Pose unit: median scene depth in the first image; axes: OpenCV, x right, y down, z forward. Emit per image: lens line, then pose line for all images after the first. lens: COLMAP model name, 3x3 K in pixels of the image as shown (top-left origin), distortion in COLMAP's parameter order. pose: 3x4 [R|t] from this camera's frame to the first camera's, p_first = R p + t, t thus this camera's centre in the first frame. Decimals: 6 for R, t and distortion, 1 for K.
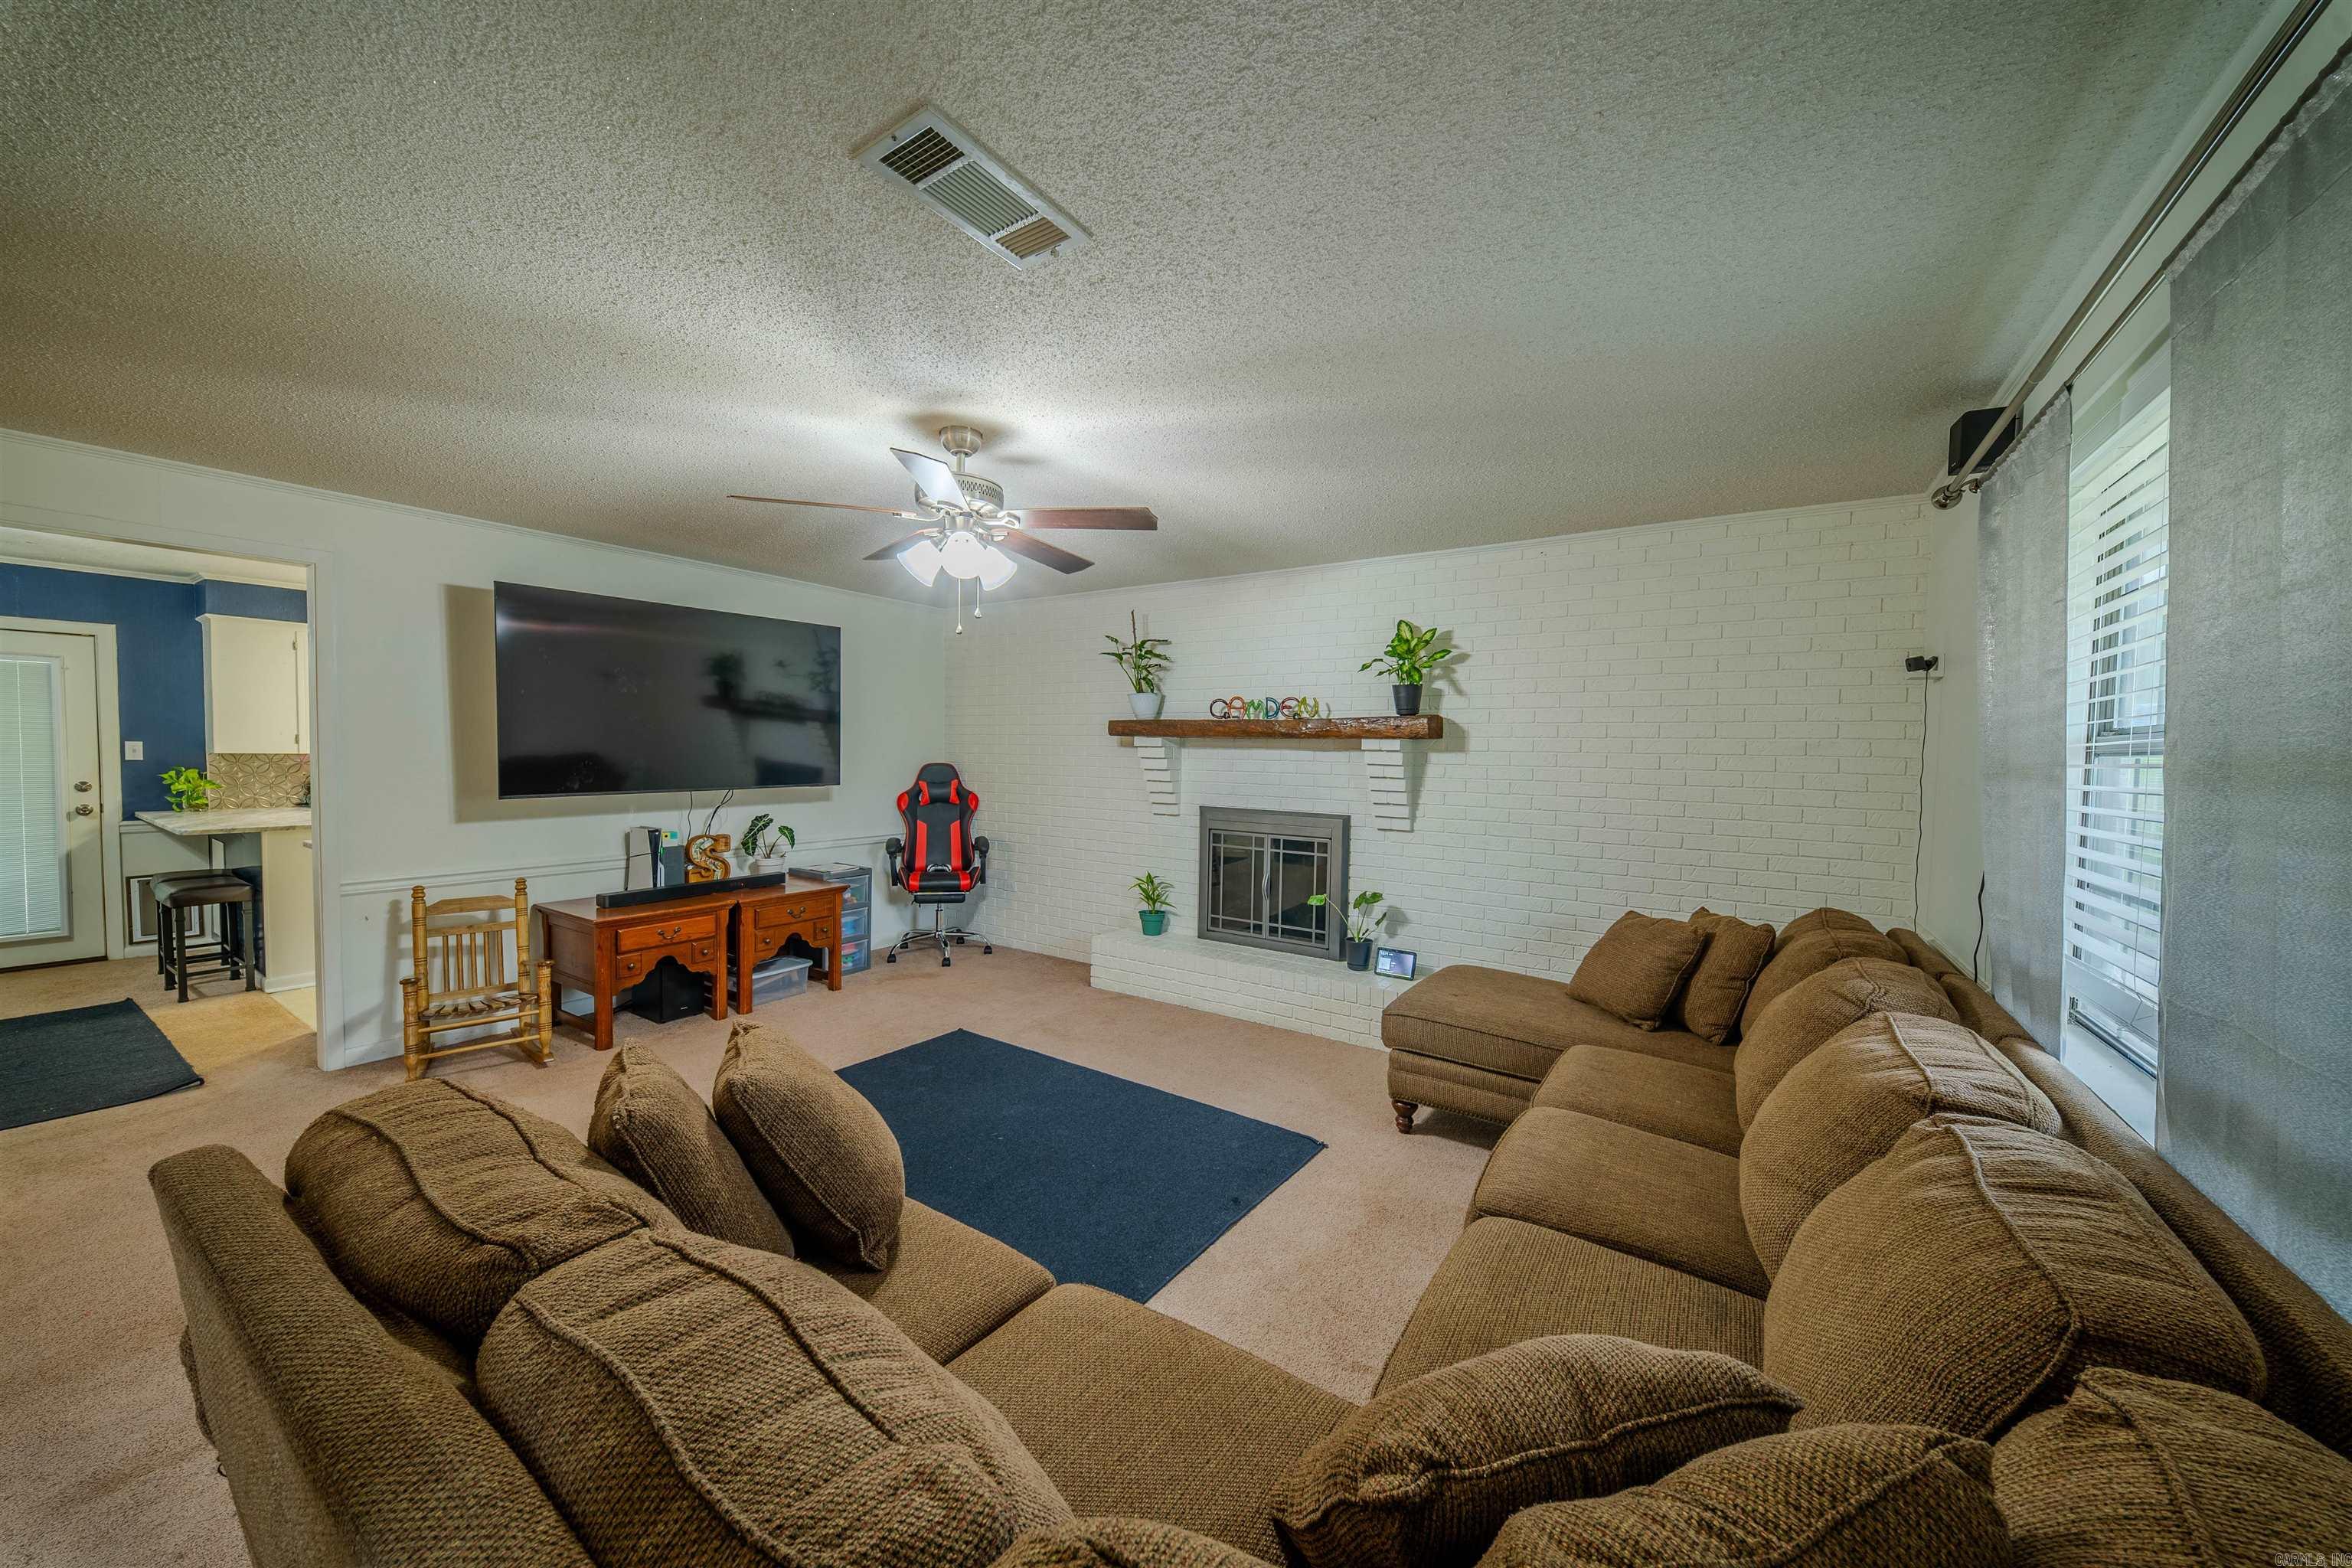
lens RADIAL K [[829.9, 0, 1176.0], [0, 829.9, 784.0], [0, 0, 1]] dist [0.000314, -0.000051]
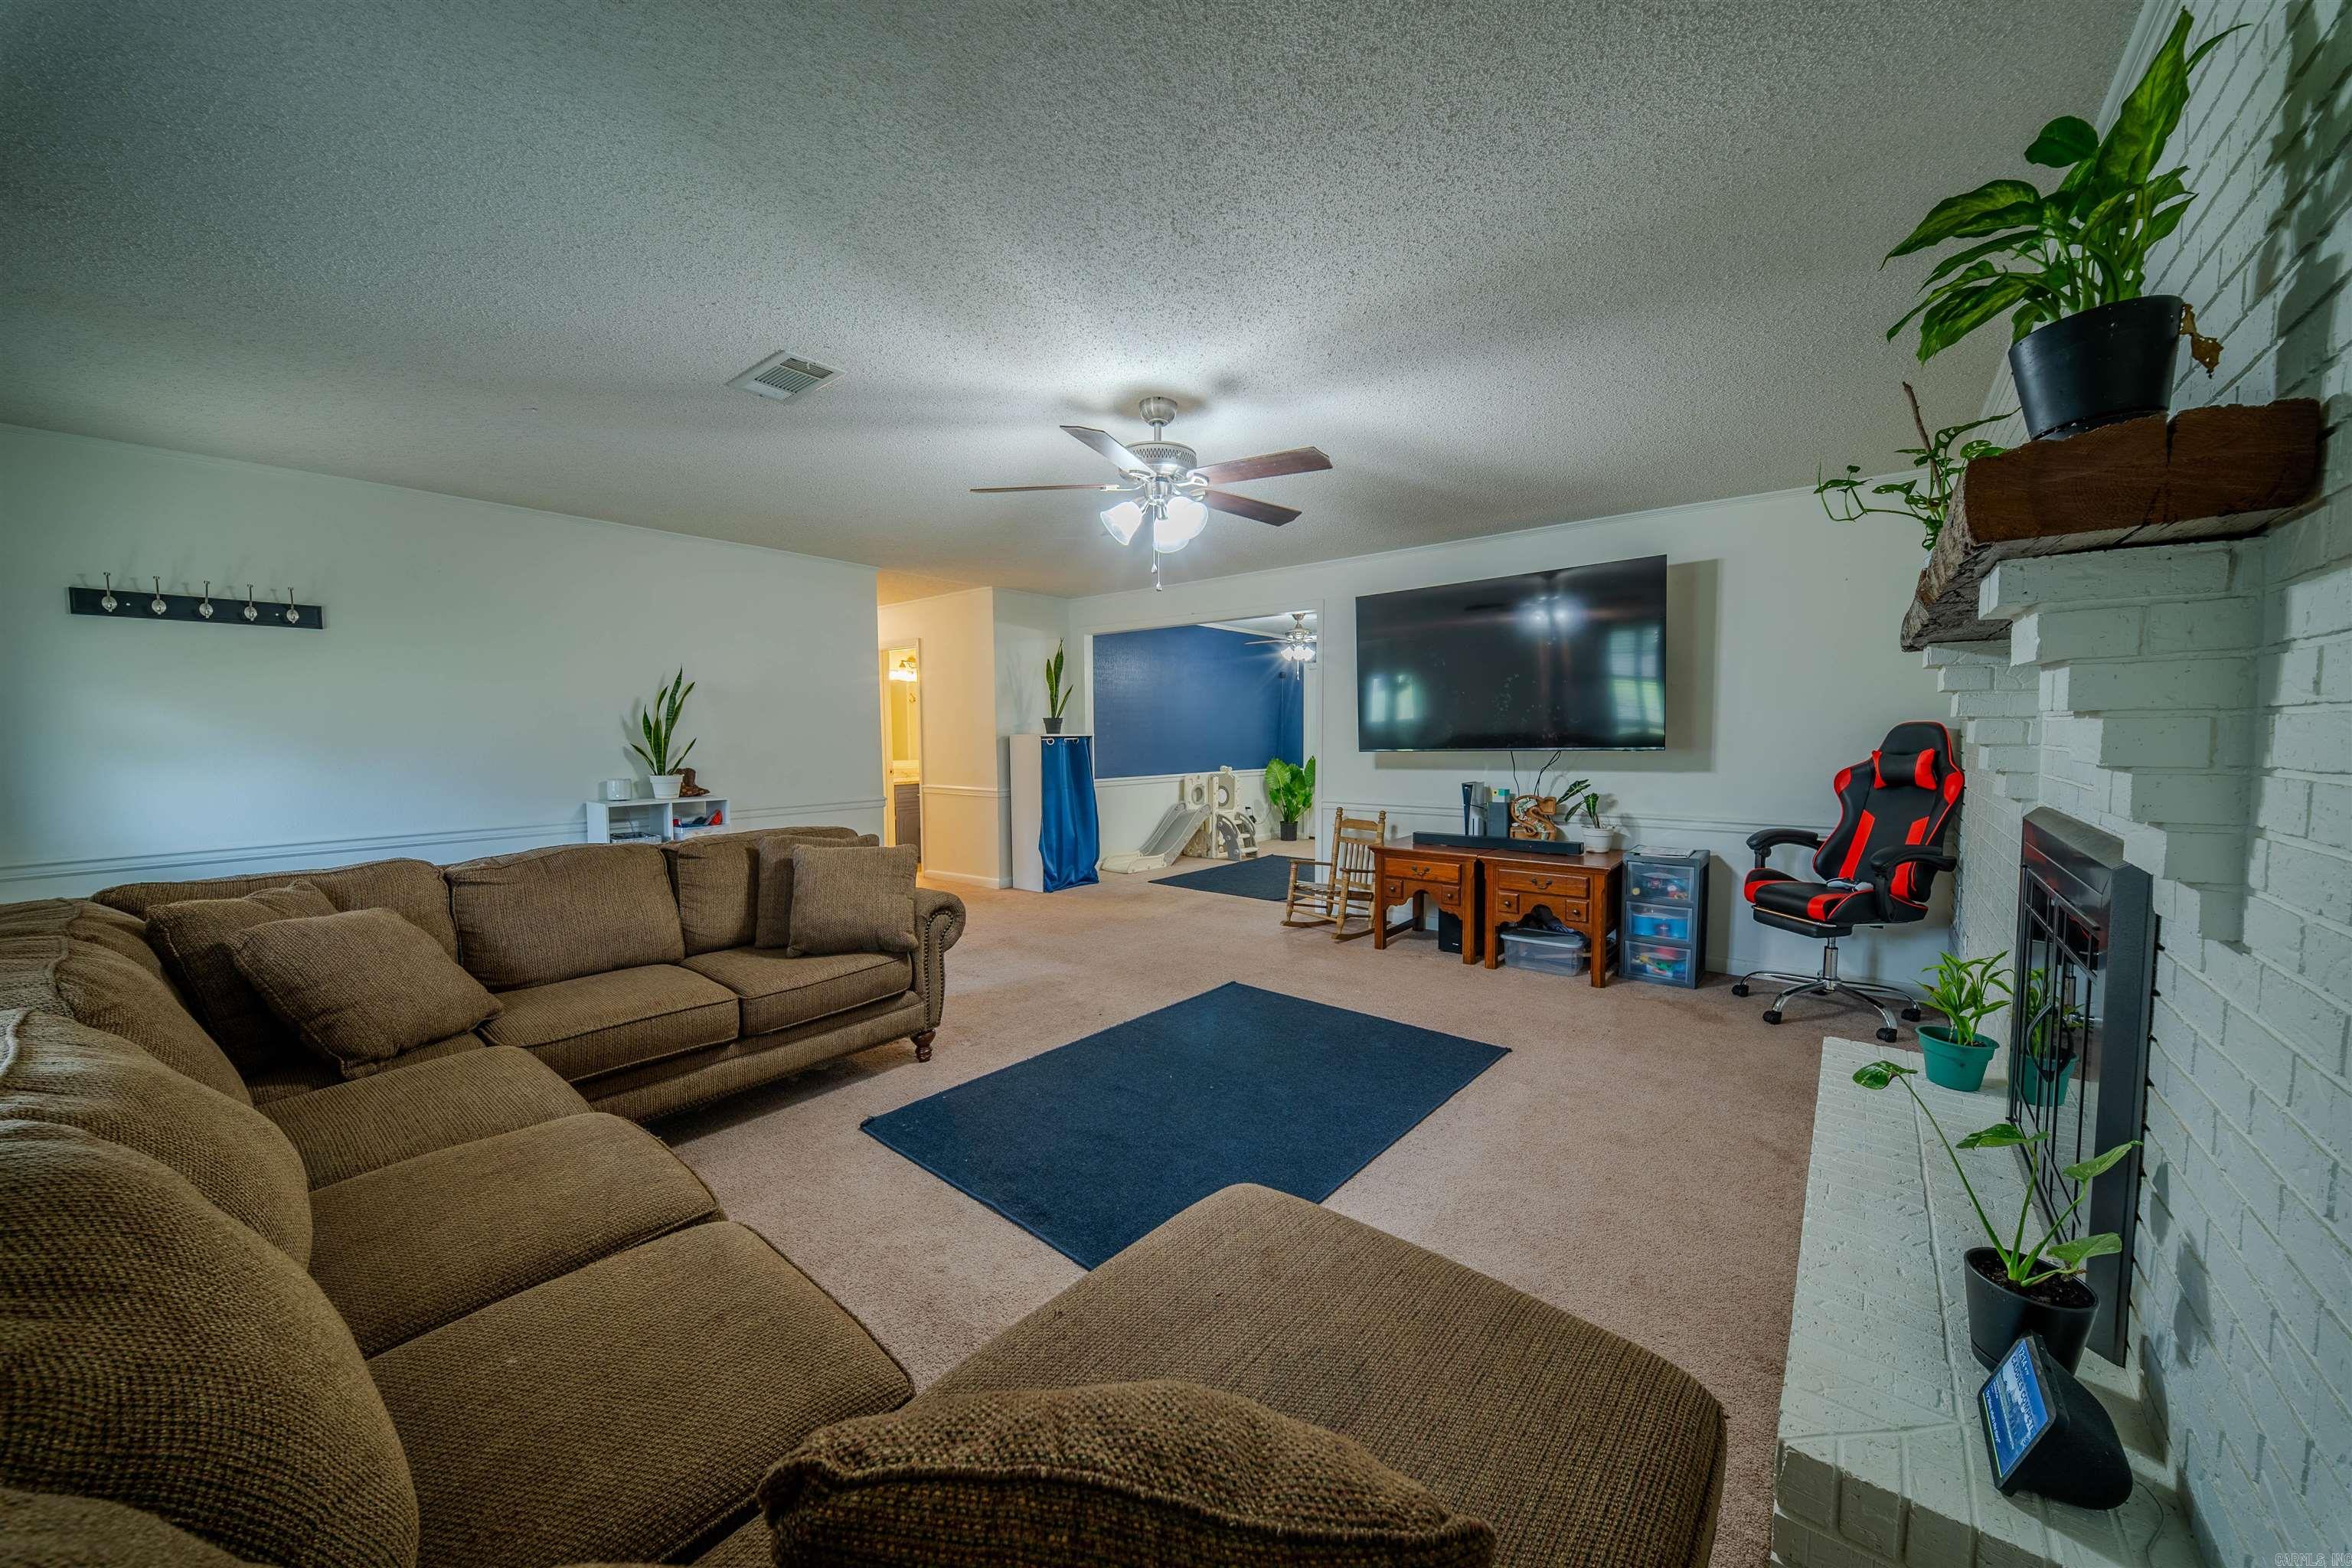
lens RADIAL K [[829.9, 0, 1176.0], [0, 829.9, 784.0], [0, 0, 1]] dist [0.000314, -0.000051]
pose [[-0.073809, 0.053803, -0.995820, 0.526397], [-0.033607, 0.997842, 0.056404, 0.005521], [0.996706, 0.037630, -0.071841, 0.702091]]
